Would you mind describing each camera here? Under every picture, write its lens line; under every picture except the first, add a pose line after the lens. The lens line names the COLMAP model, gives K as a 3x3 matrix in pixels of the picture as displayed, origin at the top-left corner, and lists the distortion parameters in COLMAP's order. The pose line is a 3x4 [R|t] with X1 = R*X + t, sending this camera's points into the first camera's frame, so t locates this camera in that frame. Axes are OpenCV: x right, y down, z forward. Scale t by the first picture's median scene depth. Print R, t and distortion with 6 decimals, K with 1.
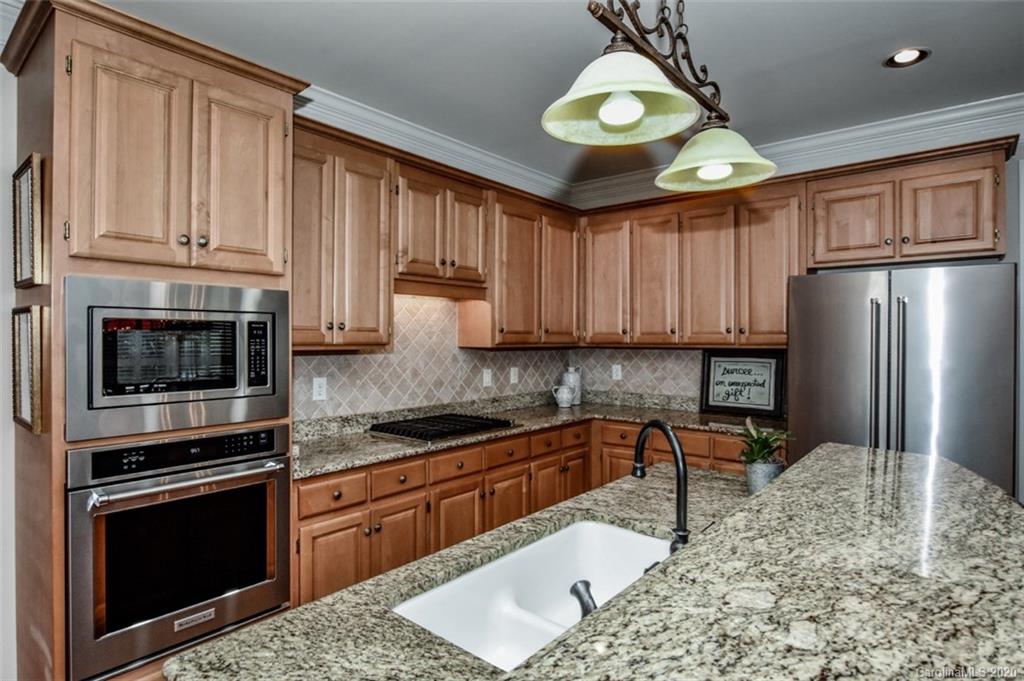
lens RADIAL K [[556.0, 0, 512.0], [0, 556.0, 340.5], [0, 0, 1]] dist [0.002016, 0.000889]
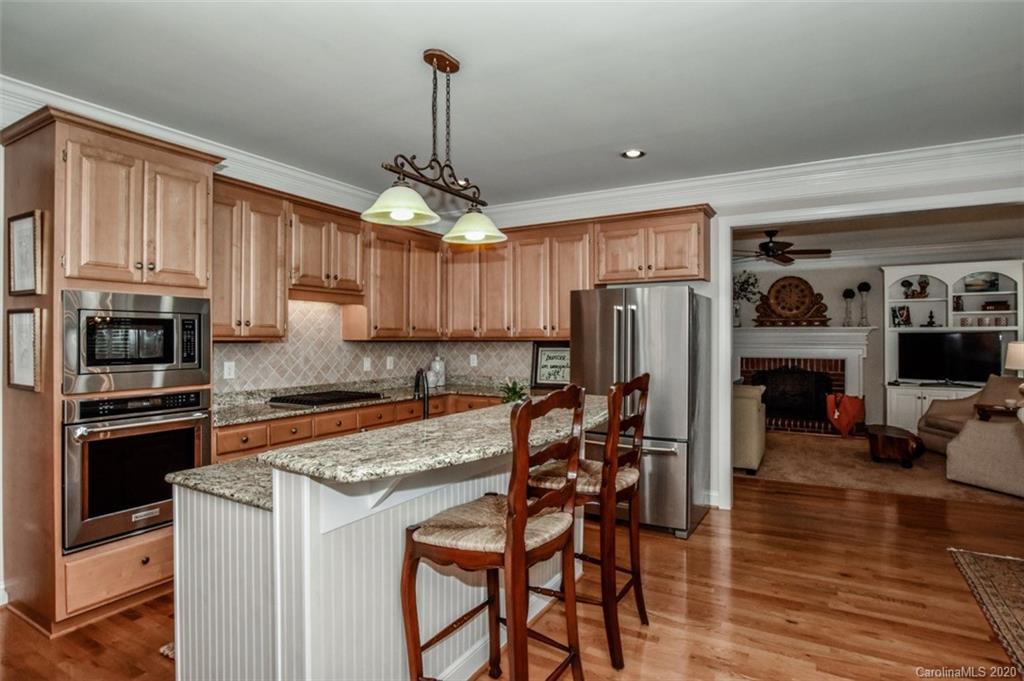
lens RADIAL K [[546.6, 0, 522.2], [0, 546.6, 336.2], [0, 0, 1]] dist [0.002184, -0.000215]
pose [[0.984230, -0.002253, 0.176882, 0.112274], [0.003855, 0.999955, -0.008715, 0.018764], [-0.176854, 0.009259, 0.984194, -0.411761]]
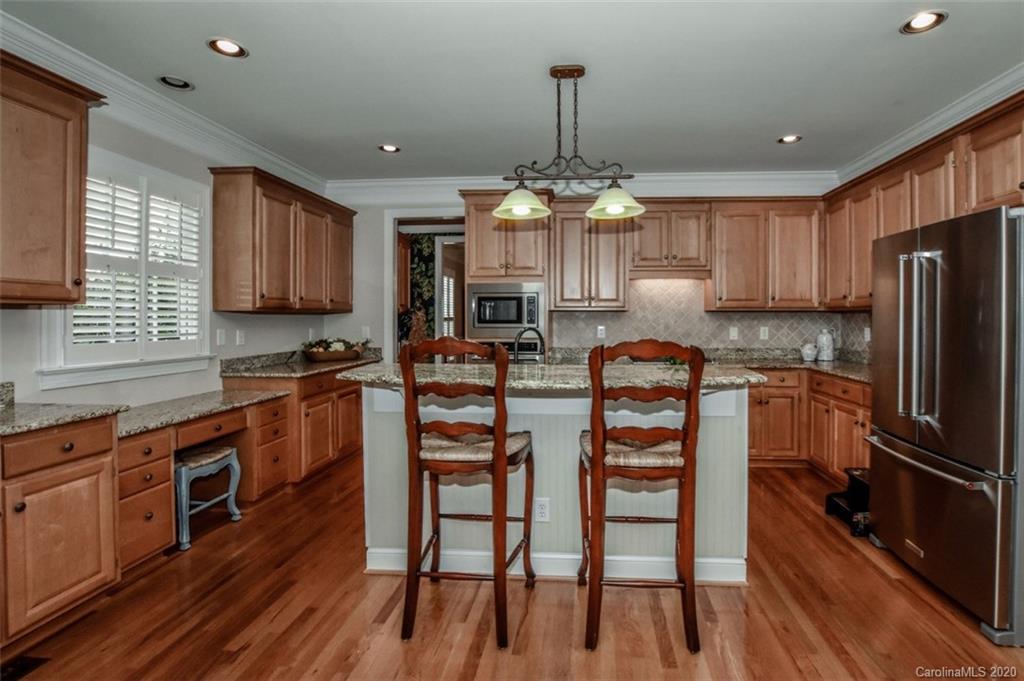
lens RADIAL K [[478.9, 0, 552.9], [0, 478.9, 314.1], [0, 0, 1]] dist [-0.030818, 0.000475]
pose [[0.584459, -0.007094, -0.811392, 0.862704], [-0.002348, 0.999943, -0.010434, 0.042355], [0.811420, 0.008003, 0.584409, -0.079991]]
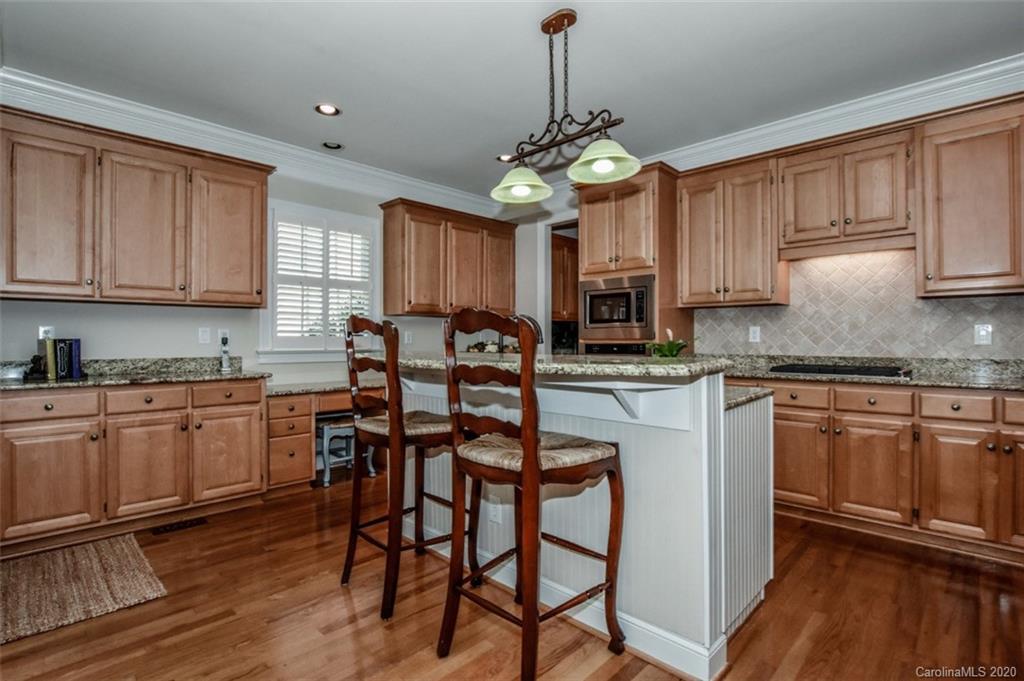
lens RADIAL K [[492.6, 0, 509.3], [0, 492.6, 336.9], [0, 0, 1]] dist [-0.027060, 0.000075]
pose [[-0.079468, -0.004242, -0.996828, 0.960797], [-0.003524, 0.999986, -0.003975, 0.099452], [0.996831, 0.003197, -0.079482, 0.457820]]
